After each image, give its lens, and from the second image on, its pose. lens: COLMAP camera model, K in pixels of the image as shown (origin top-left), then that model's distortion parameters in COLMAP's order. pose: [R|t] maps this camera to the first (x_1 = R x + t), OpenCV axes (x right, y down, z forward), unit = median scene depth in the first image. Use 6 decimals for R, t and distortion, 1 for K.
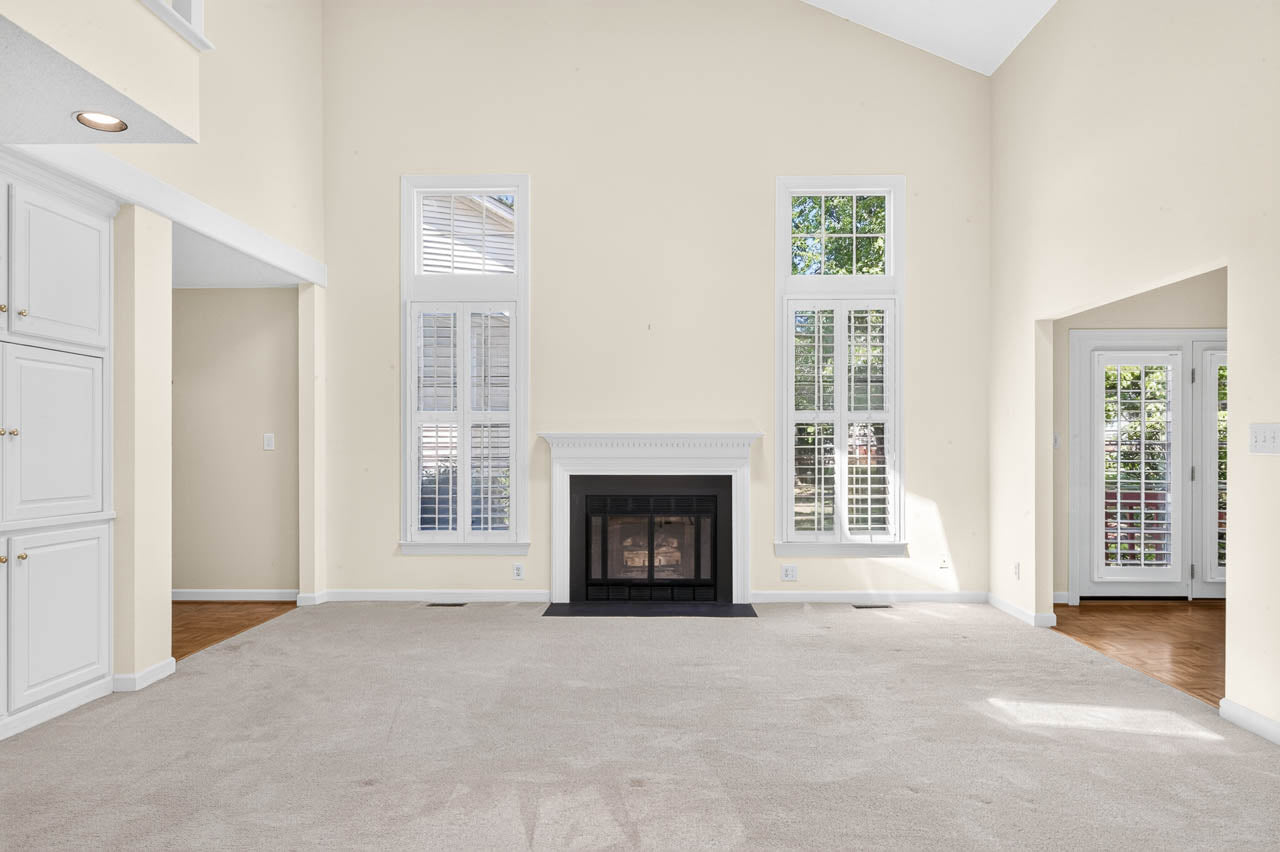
lens RADIAL K [[764.1, 0, 658.3], [0, 764.1, 442.2], [0, 0, 1]] dist [0.000706, 0.001077]
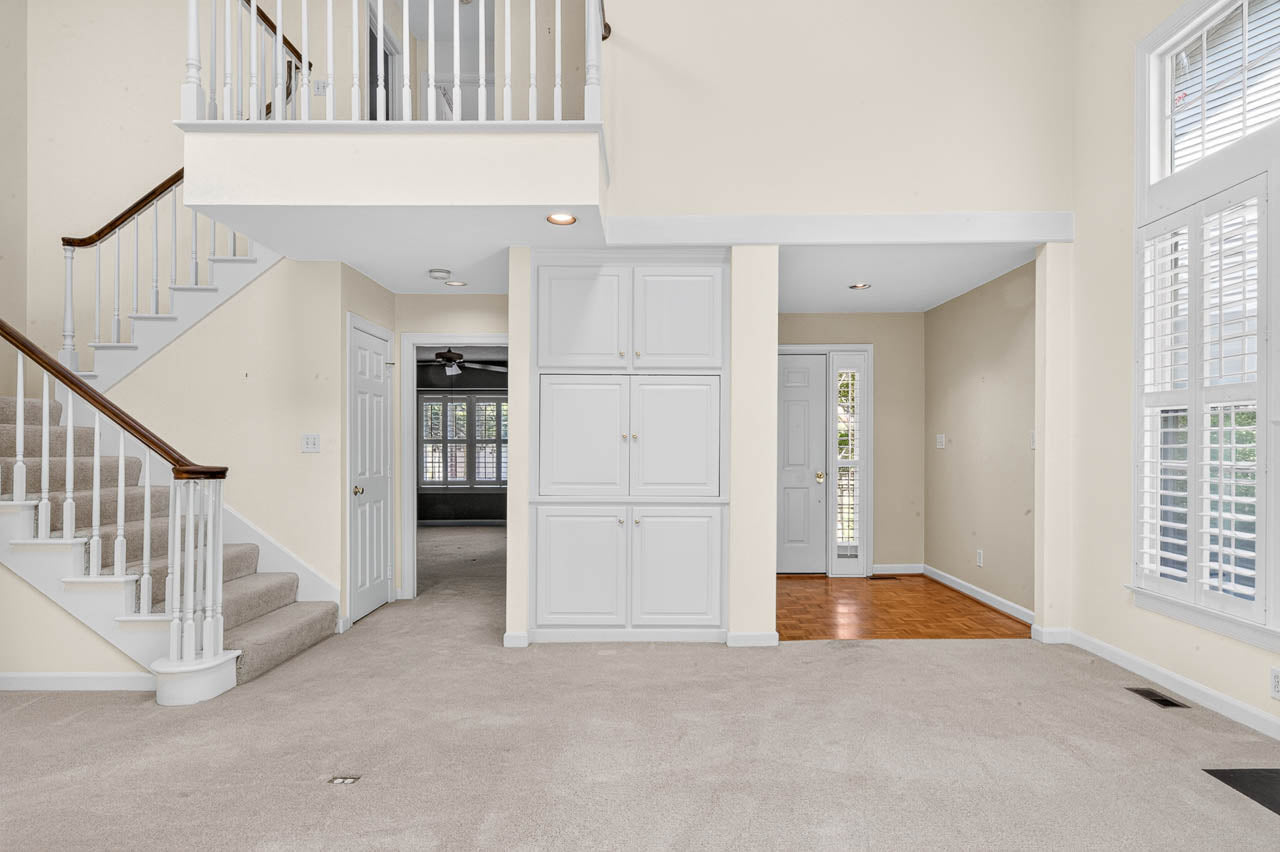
lens RADIAL K [[764.1, 0, 658.3], [0, 764.1, 442.2], [0, 0, 1]] dist [0.000706, 0.001077]
pose [[0.028962, 0.003933, -0.999573, 0.531521], [0.012653, 0.999911, 0.004301, -0.006504], [0.999500, -0.012772, 0.028910, 0.854008]]
